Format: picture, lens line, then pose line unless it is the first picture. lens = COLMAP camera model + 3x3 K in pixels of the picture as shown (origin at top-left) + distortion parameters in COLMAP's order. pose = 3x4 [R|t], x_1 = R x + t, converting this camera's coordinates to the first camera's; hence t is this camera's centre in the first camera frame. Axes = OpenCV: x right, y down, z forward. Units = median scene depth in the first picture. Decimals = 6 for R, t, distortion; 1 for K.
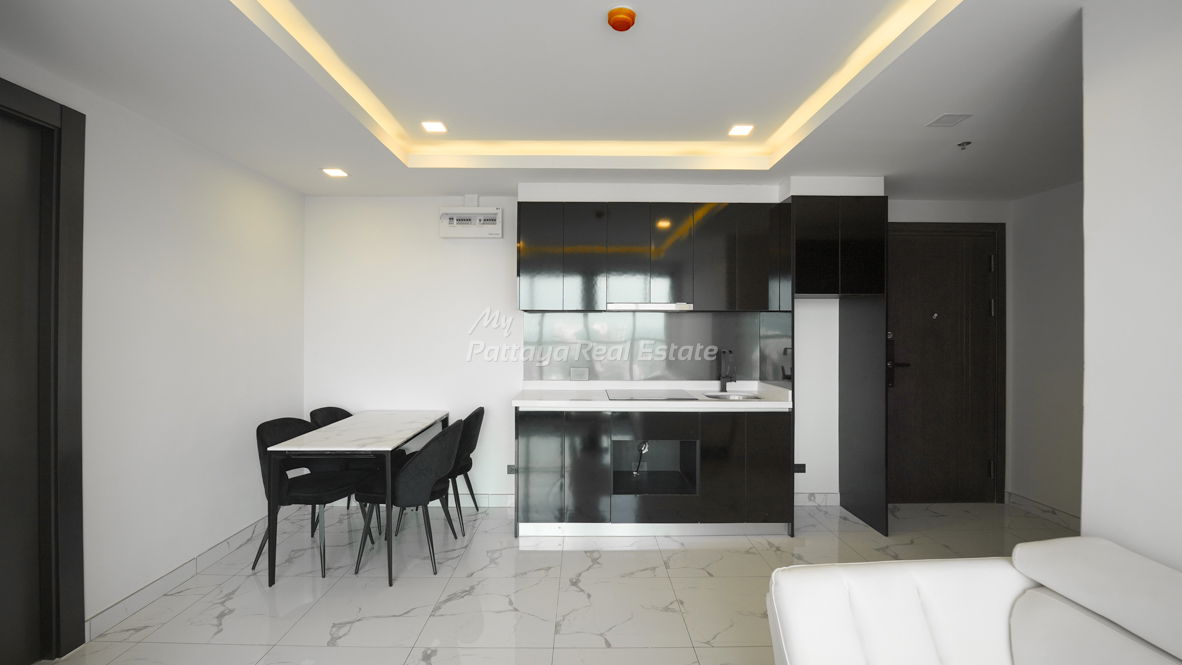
lens RADIAL K [[483.7, 0, 587.2], [0, 483.7, 321.9], [0, 0, 1]] dist [-0.021580, -0.000126]
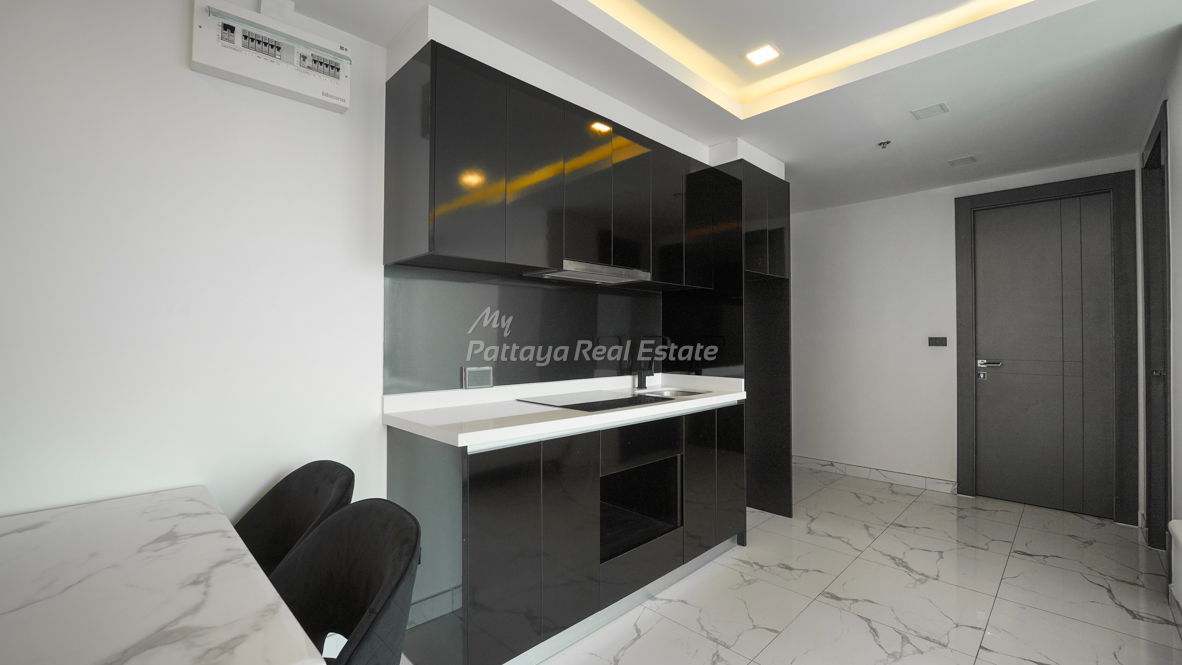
lens RADIAL K [[483.7, 0, 587.2], [0, 483.7, 321.9], [0, 0, 1]] dist [-0.021580, -0.000126]
pose [[0.720941, 0.020156, 0.692704, -0.375862], [-0.006562, 0.999731, -0.022260, 0.058355], [-0.692966, 0.011503, 0.720879, 0.536526]]
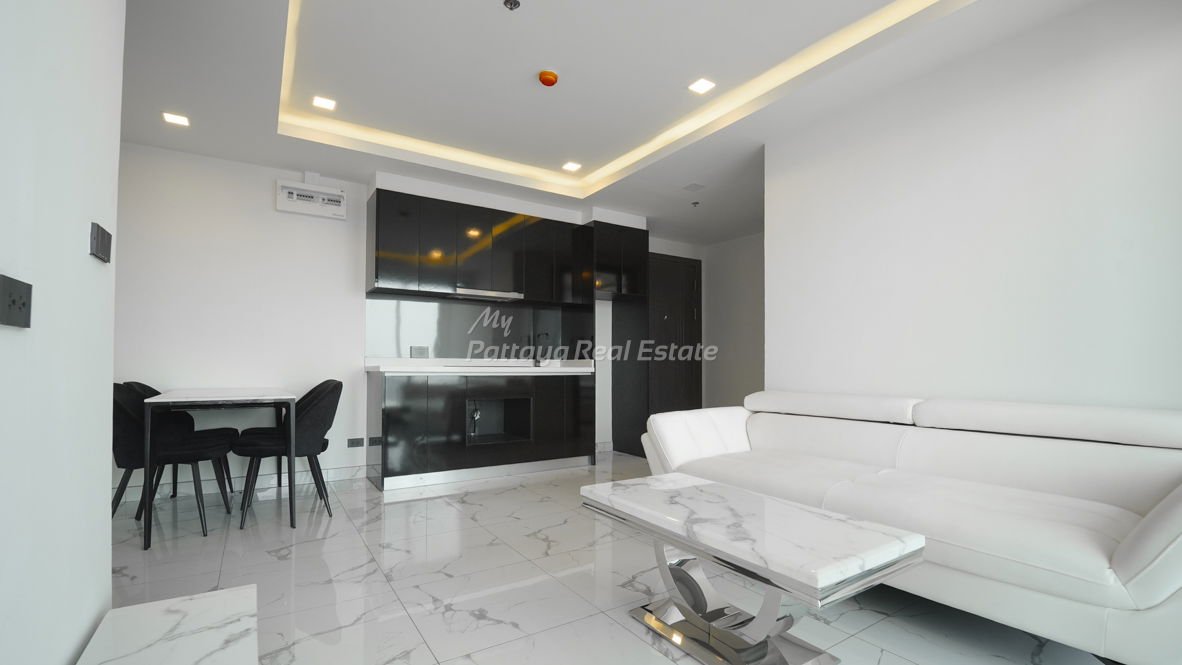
lens RADIAL K [[482.7, 0, 591.0], [0, 482.7, 332.5], [0, 0, 1]] dist [-0.020890, -0.000192]
pose [[0.847598, 0.032803, 0.529623, -0.299600], [-0.015192, 0.999178, -0.037572, 0.109722], [-0.530421, 0.023800, 0.847400, -0.162970]]
